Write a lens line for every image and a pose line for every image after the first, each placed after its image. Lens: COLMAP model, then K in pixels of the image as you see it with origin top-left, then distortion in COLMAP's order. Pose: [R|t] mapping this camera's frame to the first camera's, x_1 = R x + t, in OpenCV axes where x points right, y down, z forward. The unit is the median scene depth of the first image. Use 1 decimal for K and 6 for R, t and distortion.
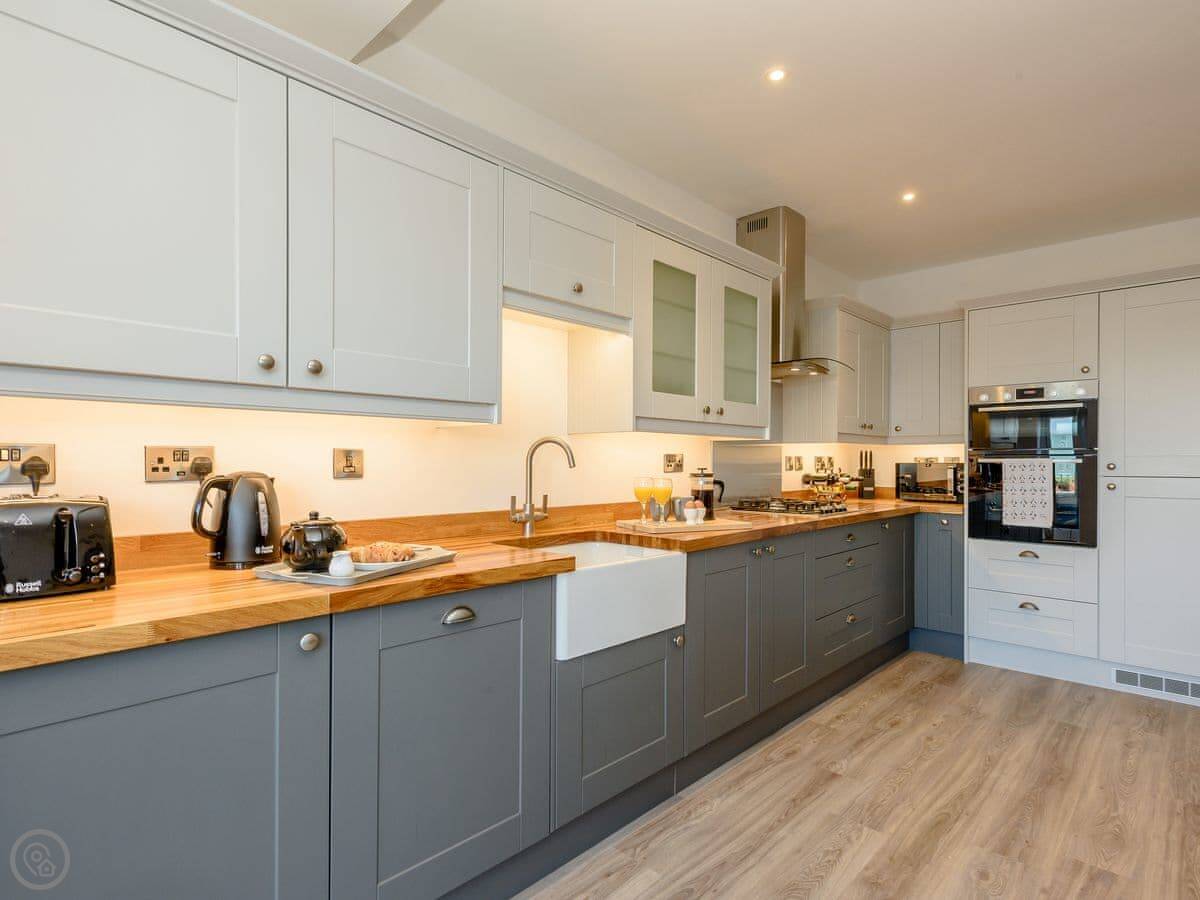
lens RADIAL K [[621.1, 0, 600.0], [0, 621.1, 450.0], [0, 0, 1]] dist [0.013197, -0.001735]
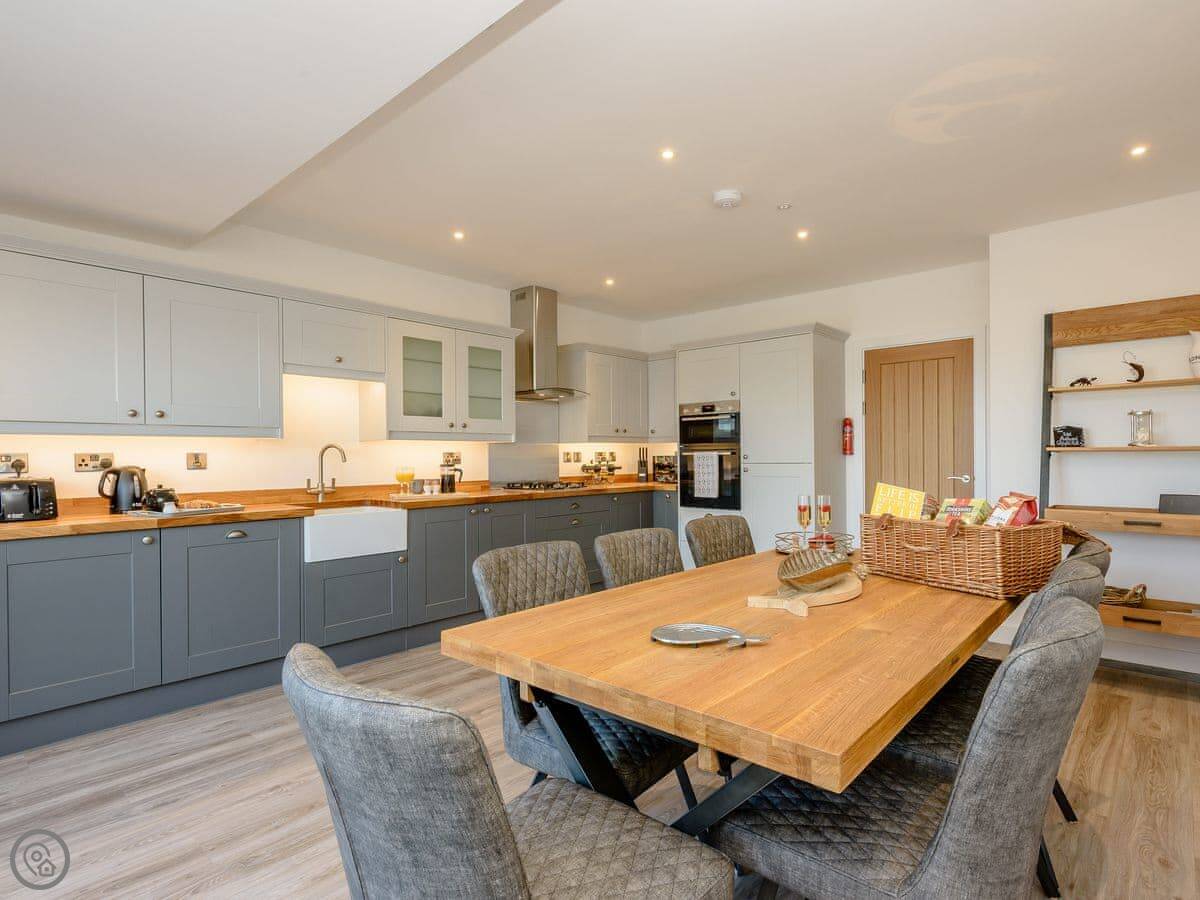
lens RADIAL K [[614.3, 0, 619.7], [0, 614.3, 451.9], [0, 0, 1]] dist [0.006391, 0.000464]
pose [[0.998553, -0.012143, 0.052386, 0.648341], [0.011581, 0.999872, 0.011033, -0.009361], [-0.052513, -0.010410, 0.998566, -0.757798]]
